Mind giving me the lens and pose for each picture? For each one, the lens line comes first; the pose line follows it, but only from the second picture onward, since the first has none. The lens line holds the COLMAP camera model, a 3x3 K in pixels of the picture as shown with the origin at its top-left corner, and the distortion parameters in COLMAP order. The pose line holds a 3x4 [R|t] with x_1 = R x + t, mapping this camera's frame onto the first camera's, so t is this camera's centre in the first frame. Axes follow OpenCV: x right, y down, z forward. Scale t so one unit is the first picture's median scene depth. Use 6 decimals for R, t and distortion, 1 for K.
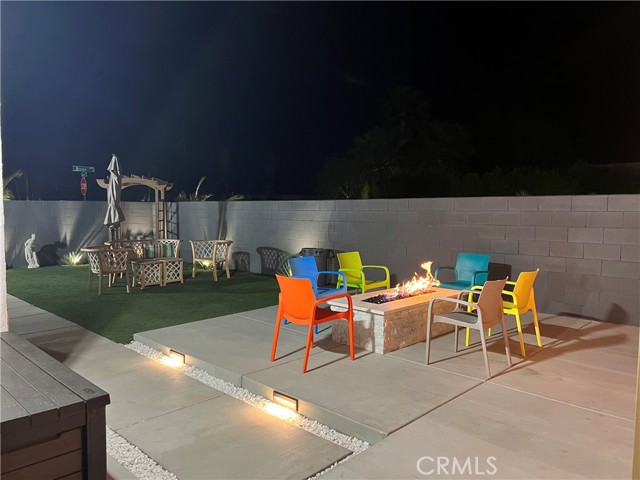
lens RADIAL K [[476.3, 0, 320.8], [0, 476.3, 243.2], [0, 0, 1]] dist [0.079848, -0.108903]
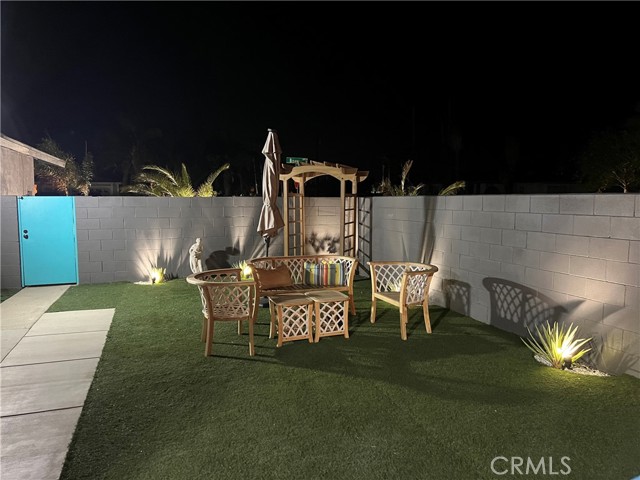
lens RADIAL K [[475.4, 0, 323.2], [0, 475.4, 238.7], [0, 0, 1]] dist [0.077149, -0.102800]
pose [[0.891368, 0.035319, -0.451901, -0.048816], [-0.031031, 0.999376, 0.016899, -0.041510], [0.452216, -0.001041, 0.891908, 0.410616]]
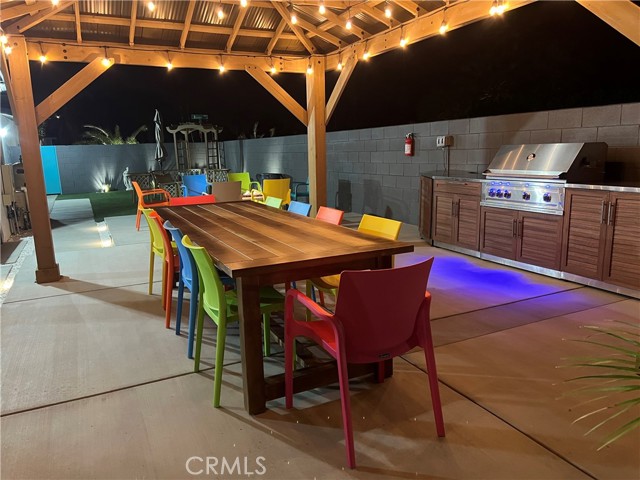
lens RADIAL K [[476.3, 0, 320.8], [0, 476.3, 243.2], [0, 0, 1]] dist [0.079848, -0.108903]
pose [[0.939159, 0.035036, -0.341692, 0.514406], [0.009995, 0.991575, 0.129145, 0.029958], [0.343338, -0.124703, 0.930896, -0.217219]]
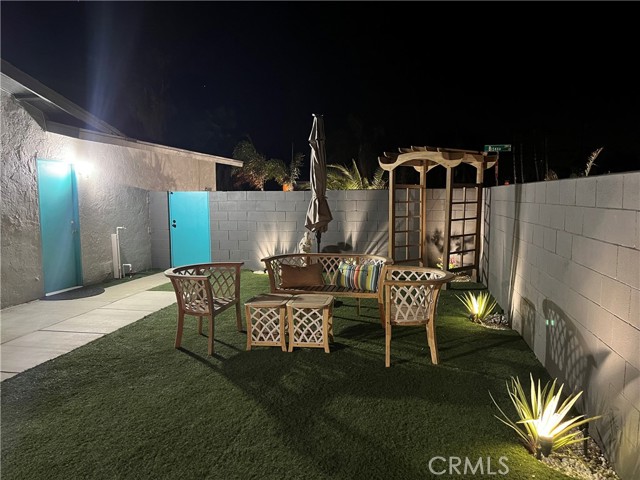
lens RADIAL K [[476.3, 0, 320.8], [0, 476.3, 243.2], [0, 0, 1]] dist [0.079848, -0.108903]
pose [[0.533623, 0.075977, -0.842303, 0.102727], [-0.051544, 0.997027, 0.057278, -0.051121], [0.844150, 0.012851, 0.535952, 0.640499]]
